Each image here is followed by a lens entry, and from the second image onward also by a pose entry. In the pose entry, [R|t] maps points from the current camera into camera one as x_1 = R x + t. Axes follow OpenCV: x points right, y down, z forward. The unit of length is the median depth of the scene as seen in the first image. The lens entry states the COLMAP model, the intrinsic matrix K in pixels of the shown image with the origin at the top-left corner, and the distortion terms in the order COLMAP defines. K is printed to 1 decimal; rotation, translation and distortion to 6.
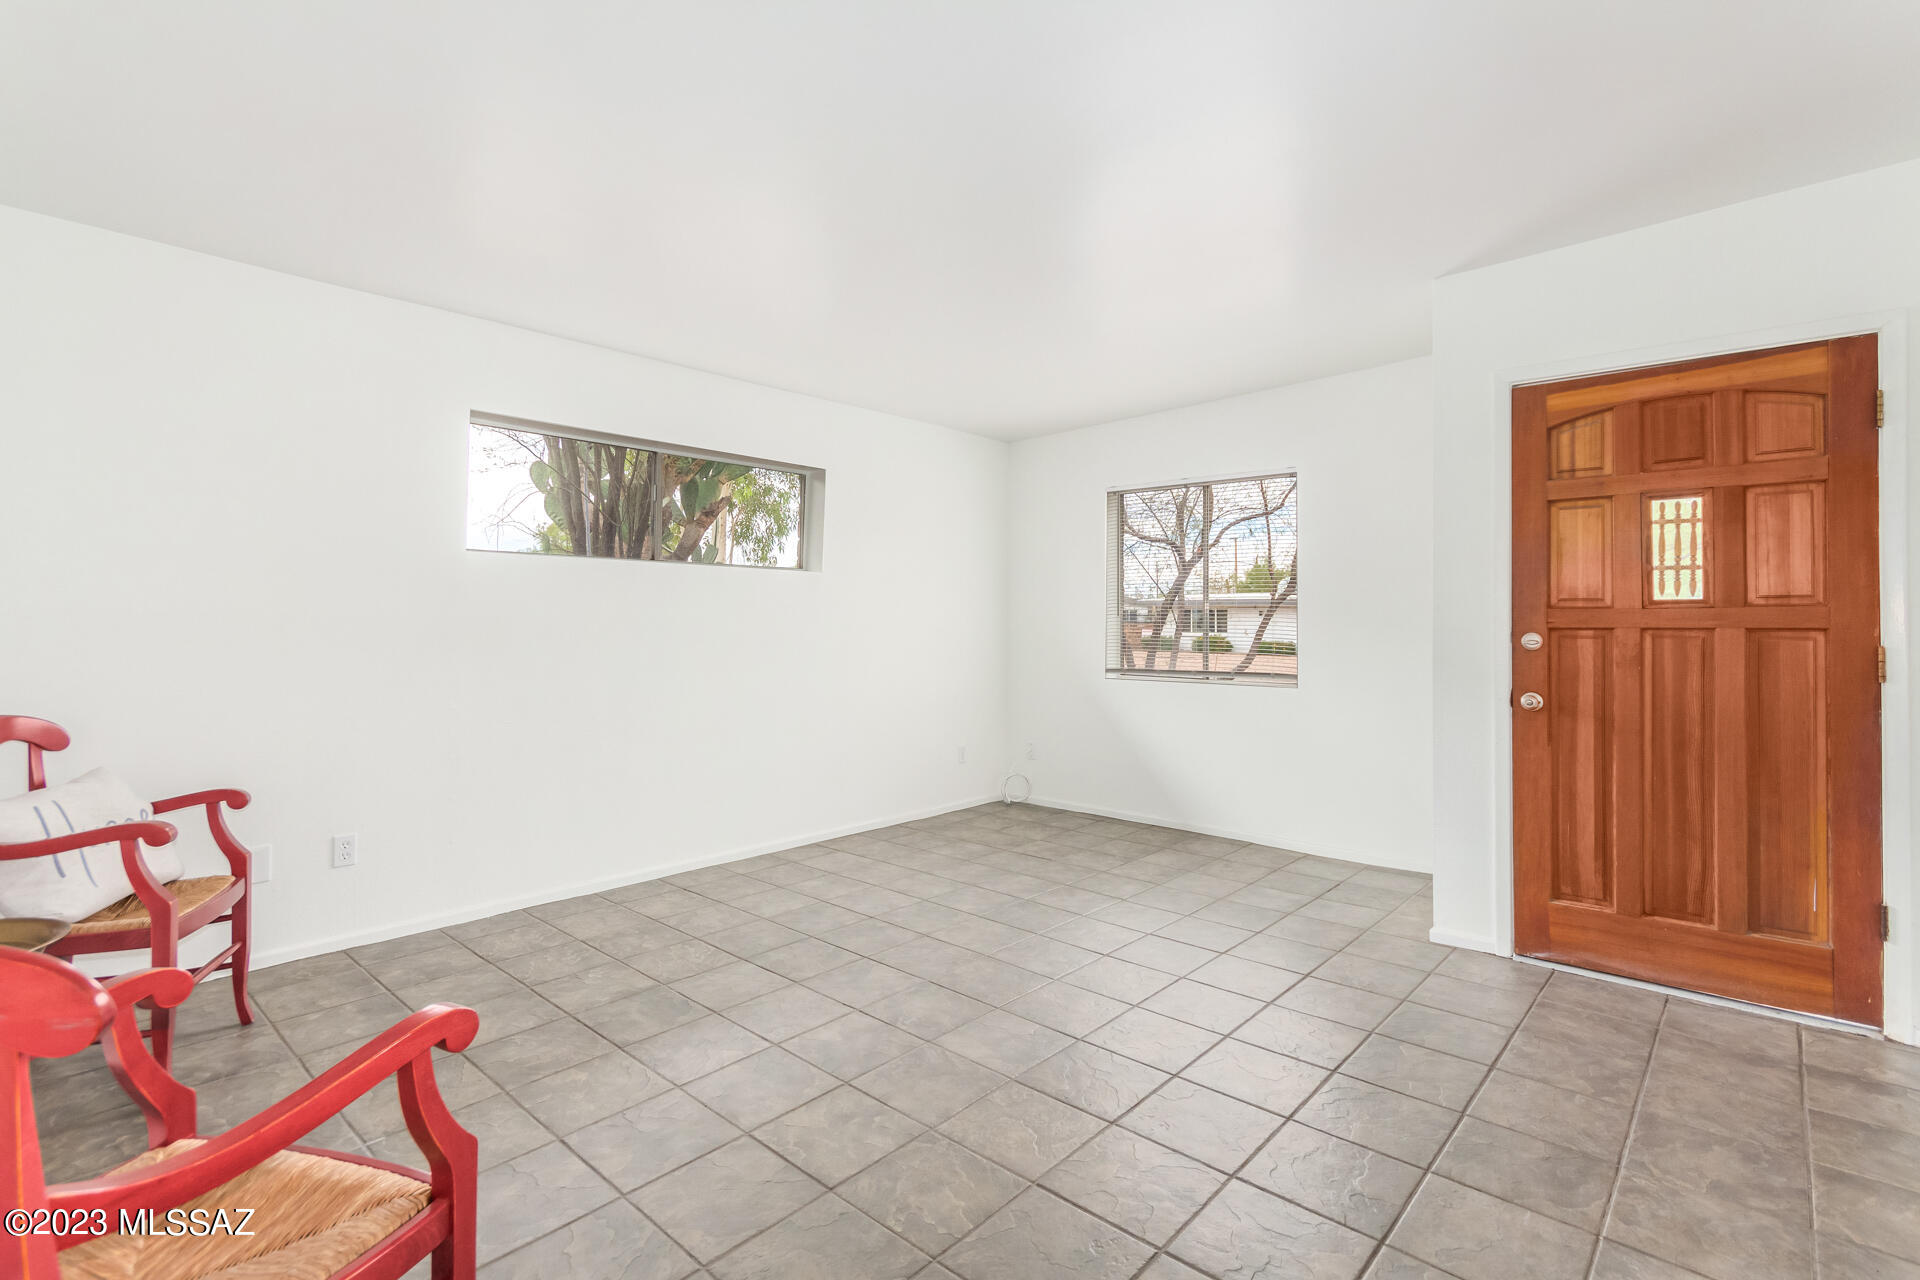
lens RADIAL K [[898.7, 0, 974.9], [0, 898.7, 607.6], [0, 0, 1]] dist [0.008604, 0.000079]
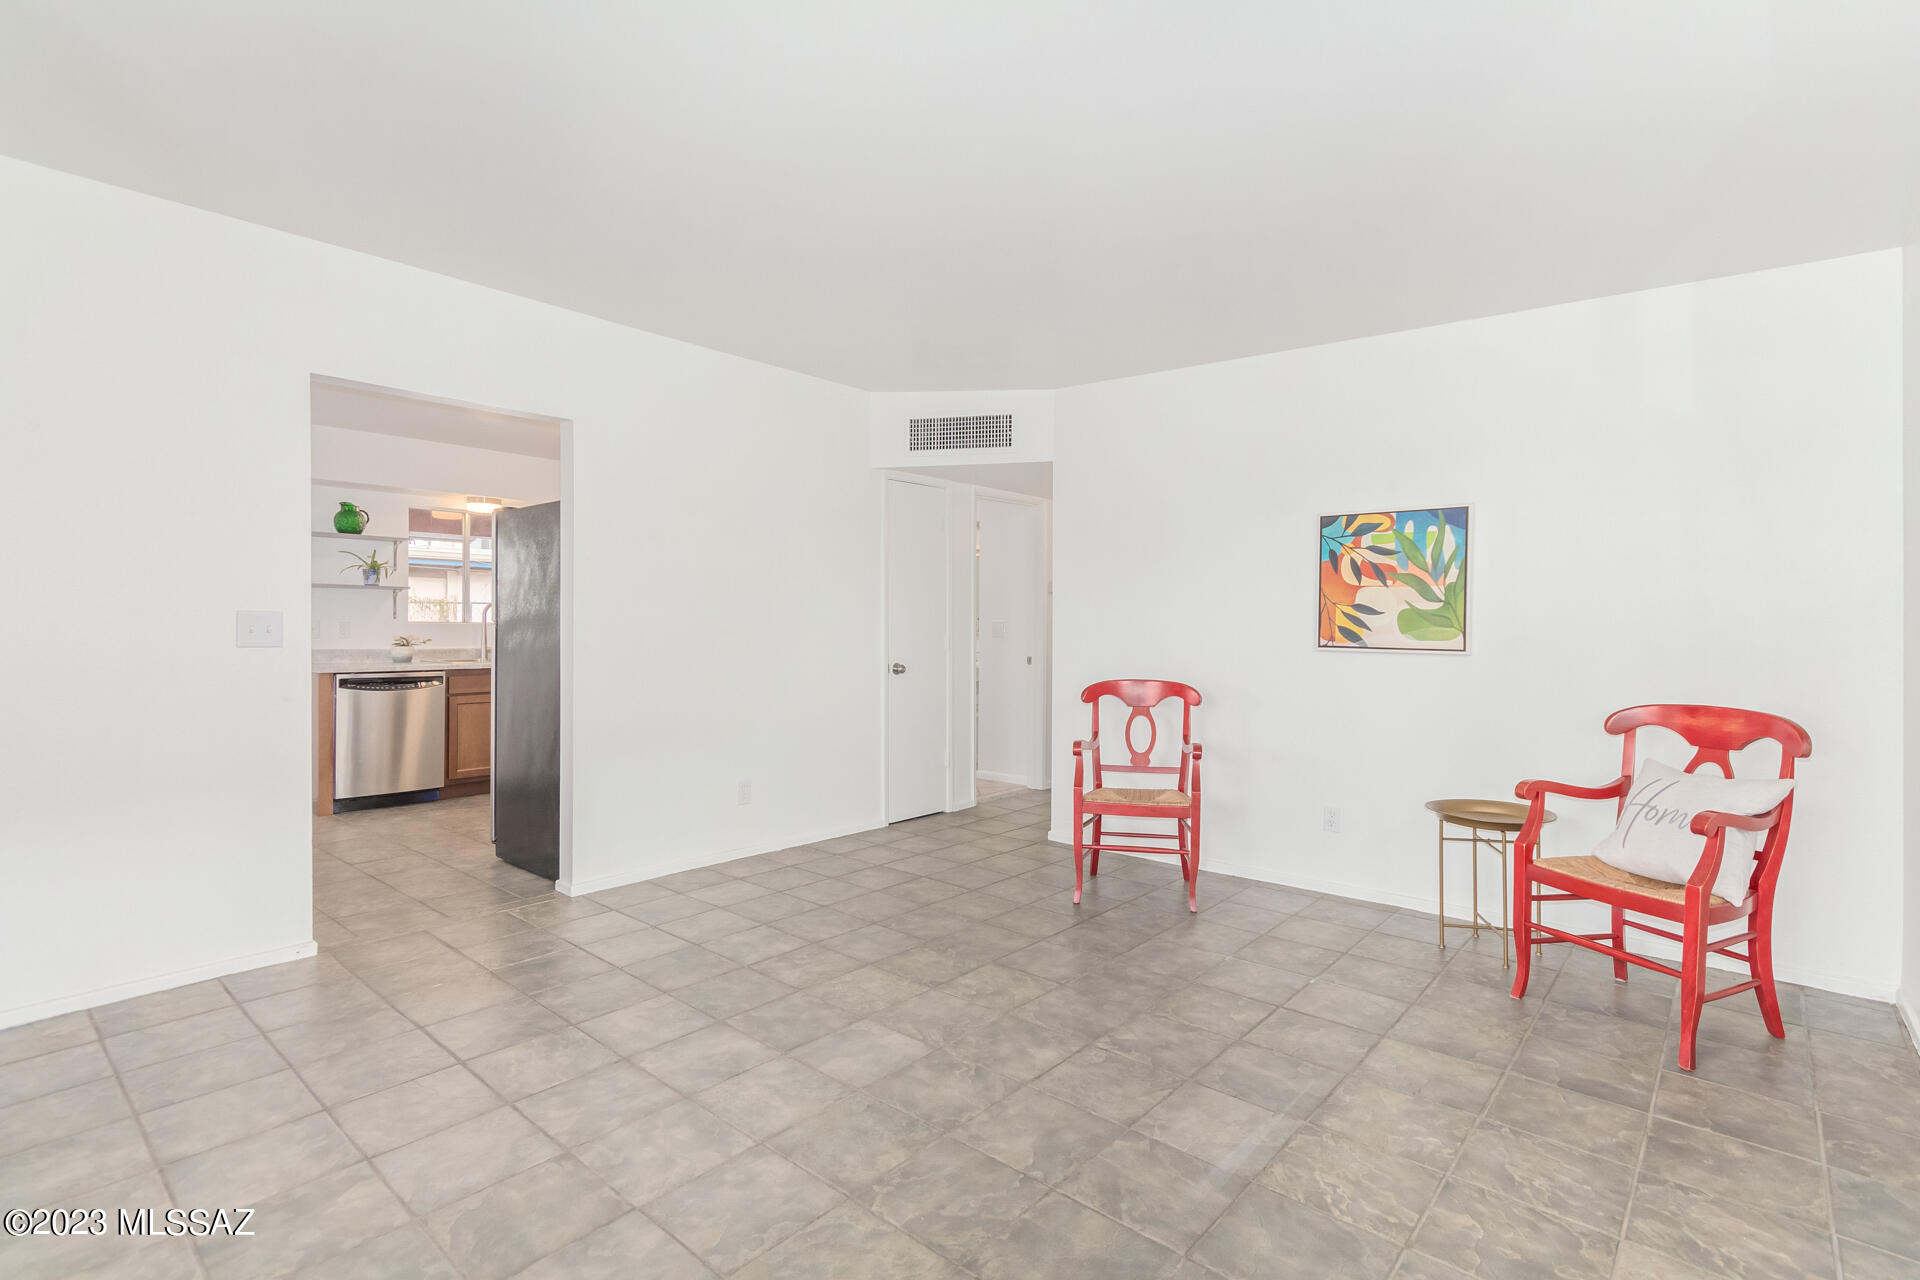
lens RADIAL K [[898.7, 0, 956.6], [0, 898.7, 635.7], [0, 0, 1]] dist [0.008604, 0.000079]
pose [[-0.999969, -0.006163, 0.004857, -0.066086], [-0.006169, 0.999980, -0.001256, 0.027364], [-0.004849, -0.001286, -0.999987, 1.816027]]
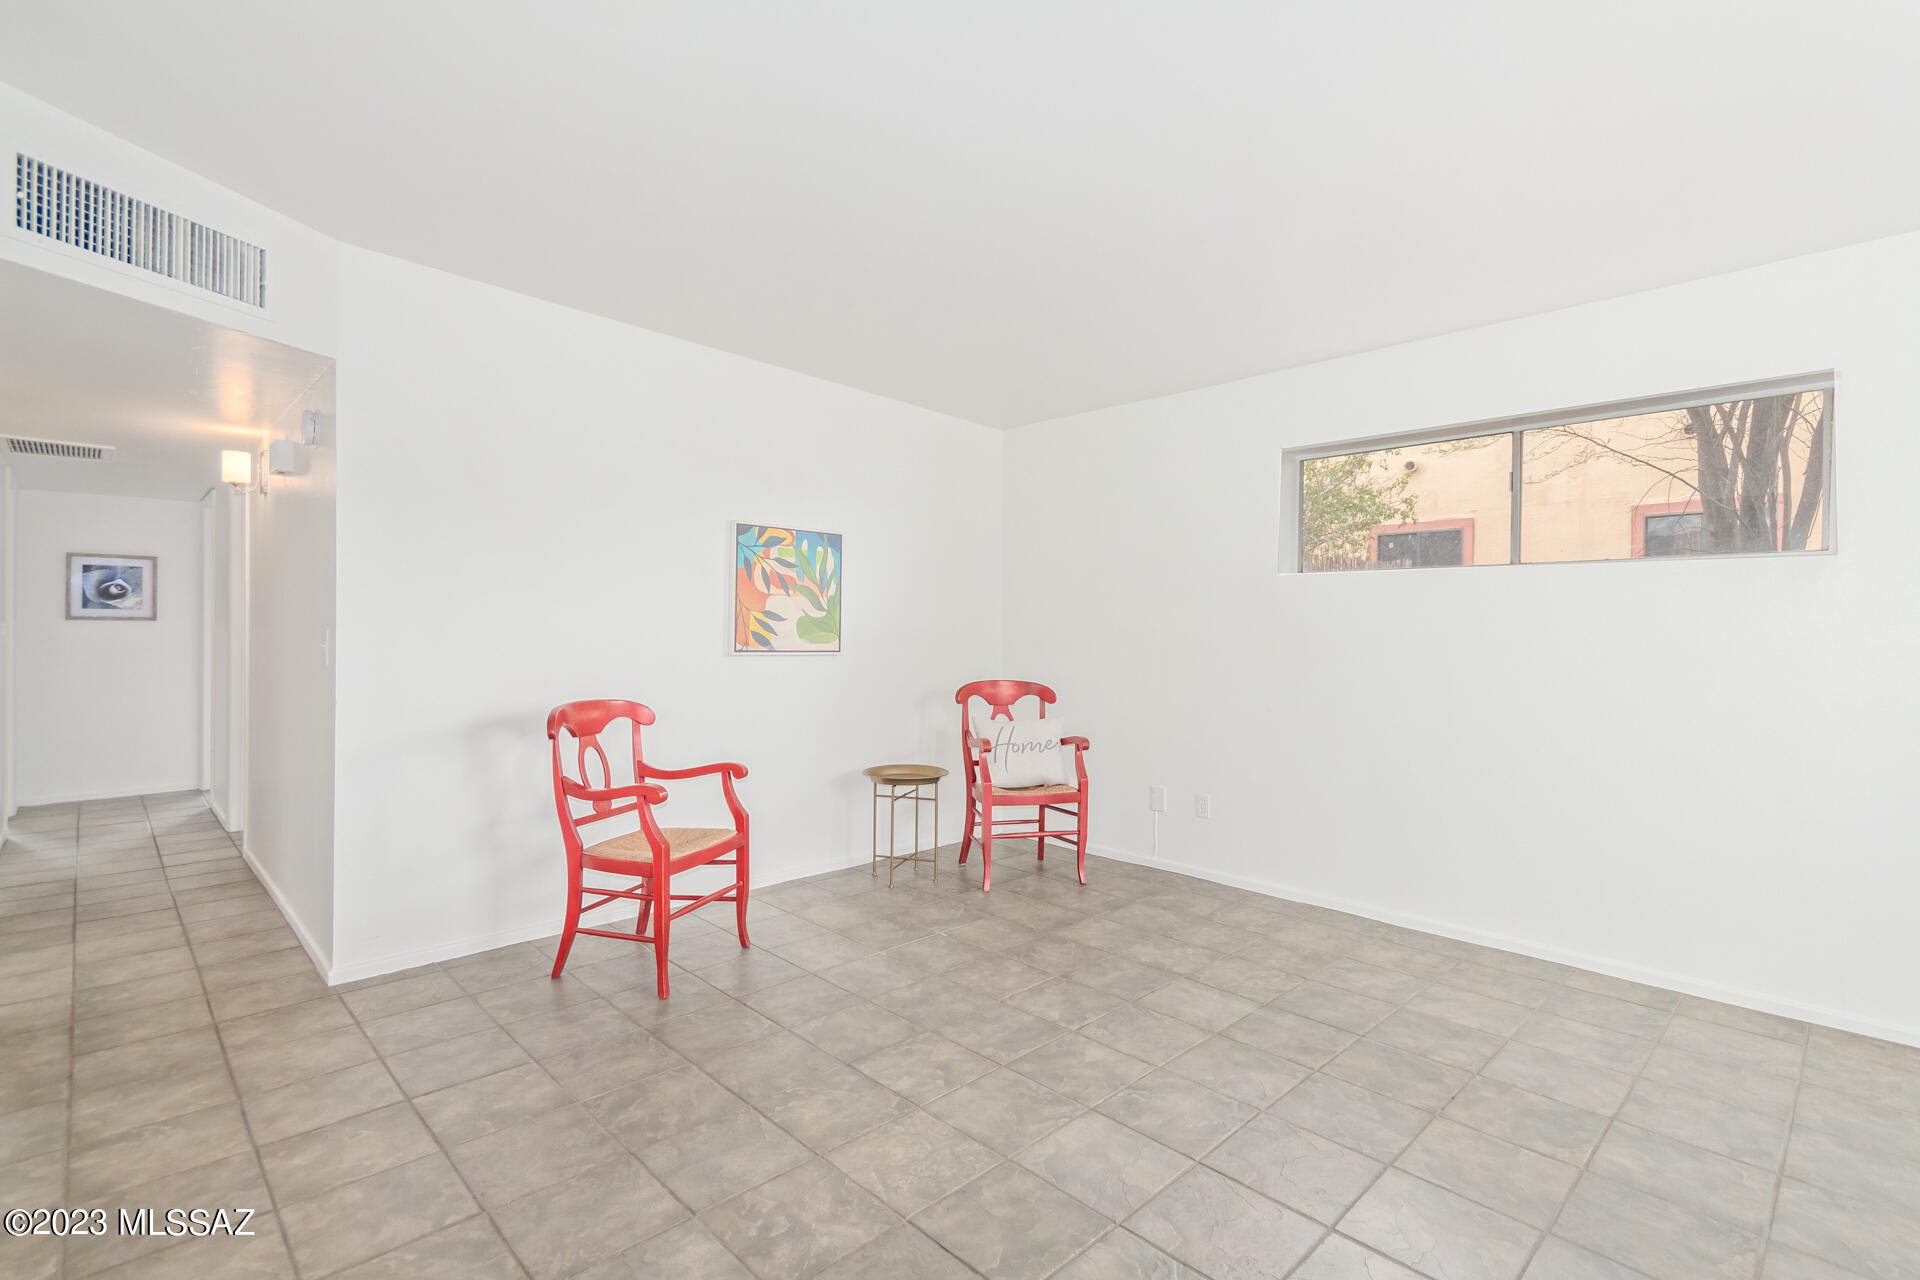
lens RADIAL K [[898.7, 0, 954.0], [0, 898.7, 629.6], [0, 0, 1]] dist [0.008604, 0.000079]
pose [[-0.084002, -0.006222, -0.996446, 0.768699], [0.006949, 0.999953, -0.006830, 0.016594], [0.996441, -0.007498, -0.083955, 0.862363]]
